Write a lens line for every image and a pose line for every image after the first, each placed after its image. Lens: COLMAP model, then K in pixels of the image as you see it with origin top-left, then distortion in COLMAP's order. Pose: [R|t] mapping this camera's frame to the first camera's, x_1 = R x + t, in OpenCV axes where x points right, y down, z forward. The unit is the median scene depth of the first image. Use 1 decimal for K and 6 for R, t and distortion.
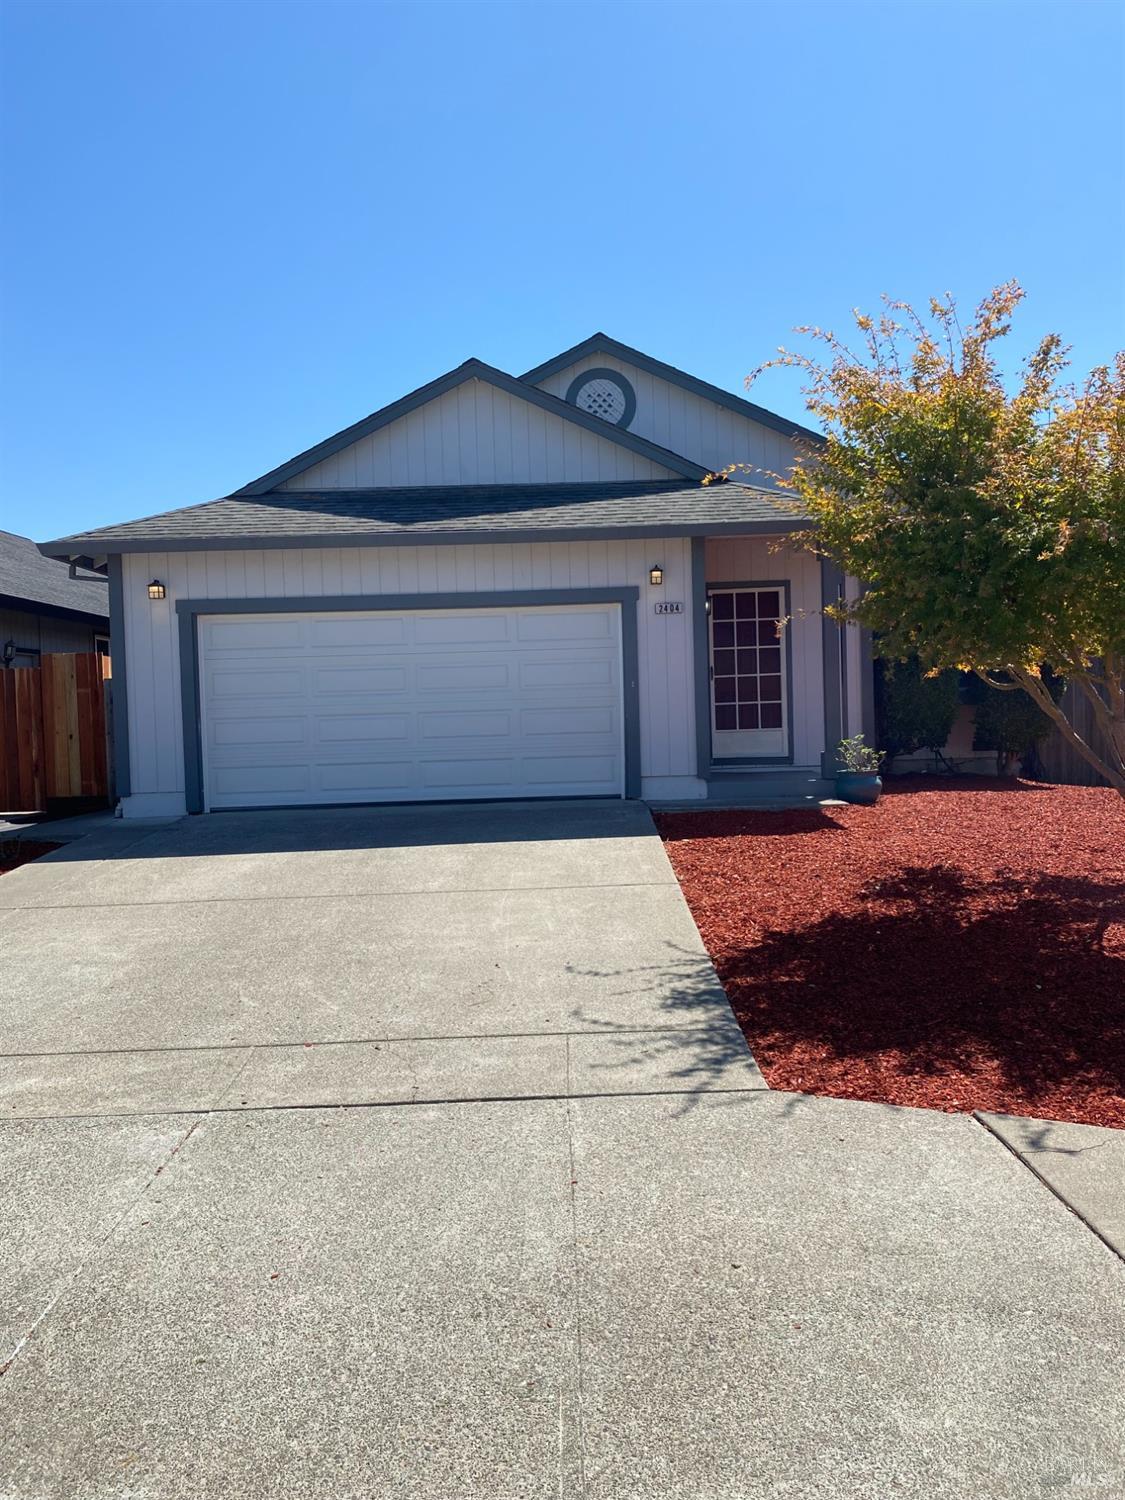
lens RADIAL K [[1132.6, 0, 561.8], [0, 1132.6, 754.0], [0, 0, 1]] dist [0.013027, -0.023695]
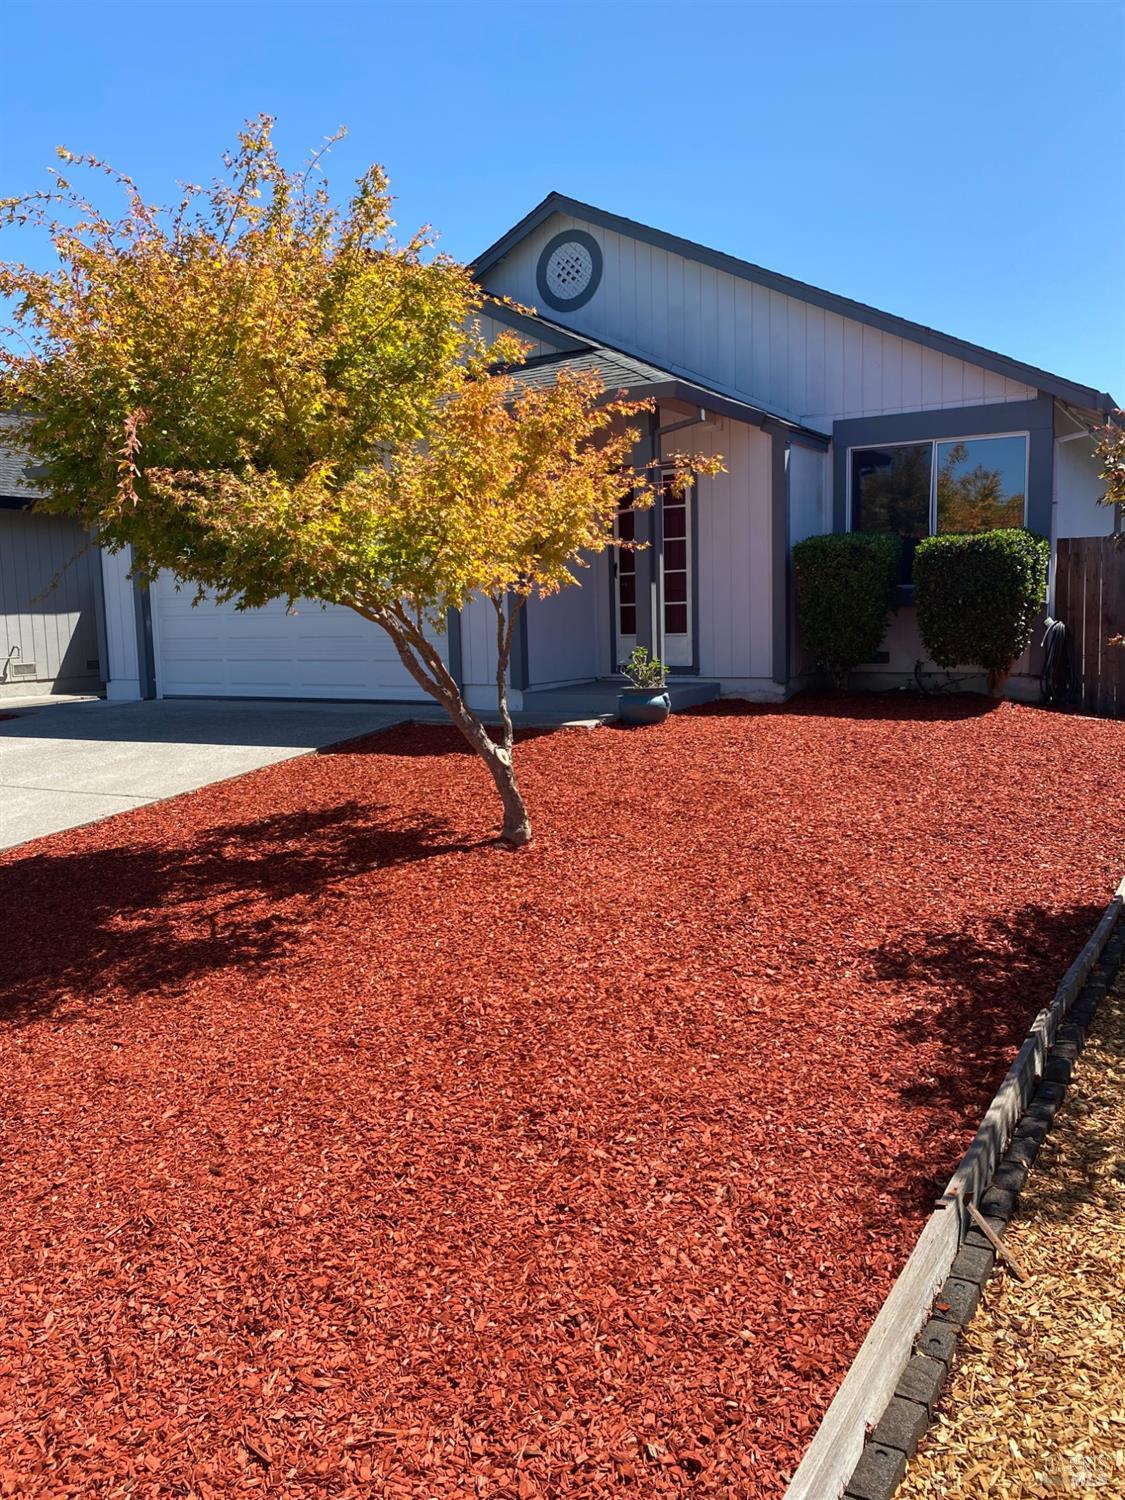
lens RADIAL K [[1132.6, 0, 563.6], [0, 1132.6, 748.3], [0, 0, 1]] dist [0.013027, -0.023695]
pose [[0.860141, 0.072269, -0.504911, 0.626151], [-0.017683, 0.993541, 0.112084, -0.034550], [0.509750, -0.087480, 0.855864, 0.217420]]
